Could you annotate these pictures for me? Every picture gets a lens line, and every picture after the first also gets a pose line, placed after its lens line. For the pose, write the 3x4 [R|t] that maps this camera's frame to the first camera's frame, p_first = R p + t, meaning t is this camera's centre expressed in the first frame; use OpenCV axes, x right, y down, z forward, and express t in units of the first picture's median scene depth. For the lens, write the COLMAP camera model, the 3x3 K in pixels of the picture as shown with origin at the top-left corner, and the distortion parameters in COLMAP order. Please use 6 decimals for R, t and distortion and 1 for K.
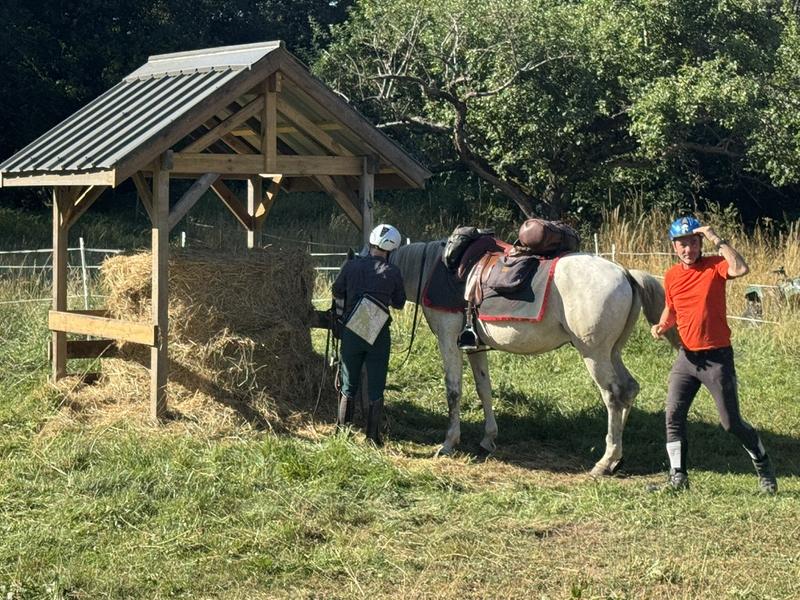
lens RADIAL K [[1872.3, 0, 398.7], [0, 1872.3, 299.6], [0, 0, 1]] dist [-0.041938, 0.000000]
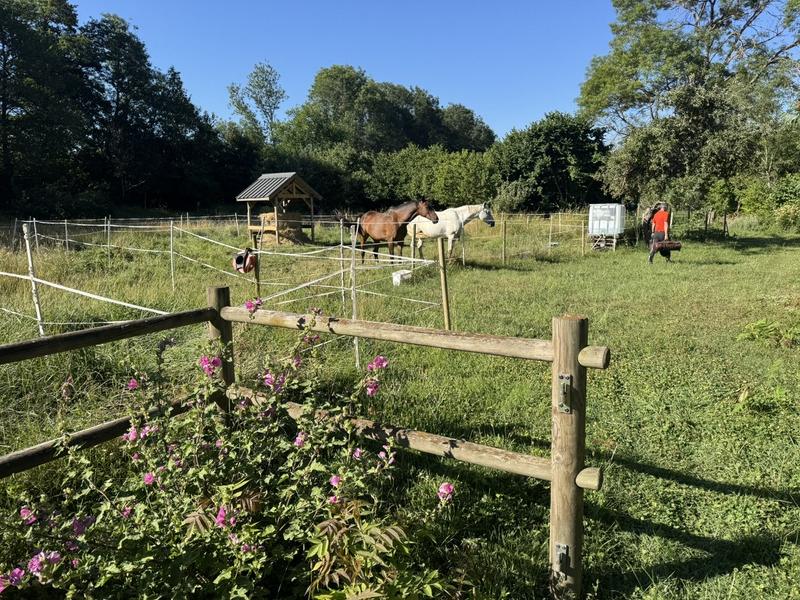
lens RADIAL K [[565.8, 0, 400.6], [0, 565.8, 298.4], [0, 0, 1]] dist [0.047101, -0.019212]
pose [[0.964153, -0.062972, 0.257768, -0.212385], [0.035820, 0.993428, 0.108711, 0.052584], [-0.262919, -0.095581, 0.960072, -0.653487]]
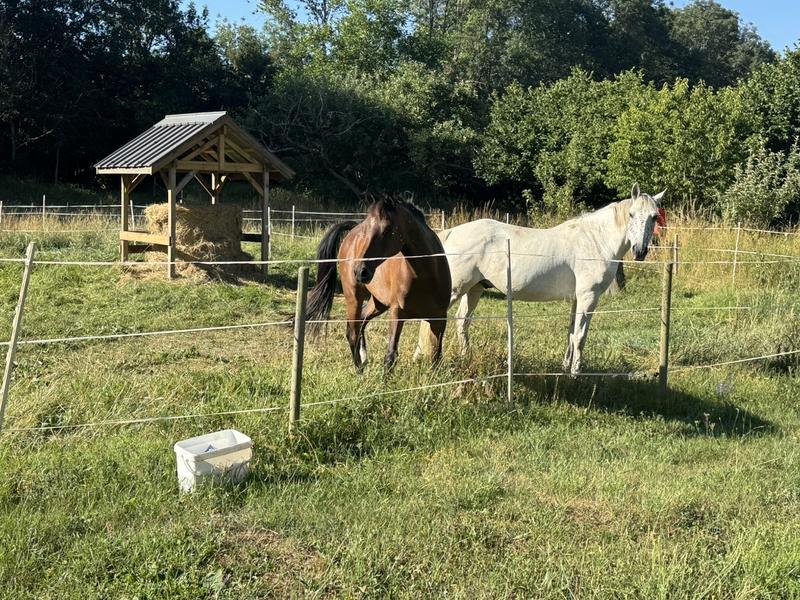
lens RADIAL K [[1061.4, 0, 405.5], [0, 1061.4, 302.6], [0, 0, 1]] dist [0.091853, 0.000000]
pose [[0.995416, 0.006840, 0.095400, 0.030629], [-0.011523, 0.998751, 0.048623, 0.026941], [-0.094948, -0.049500, 0.994251, -0.308779]]
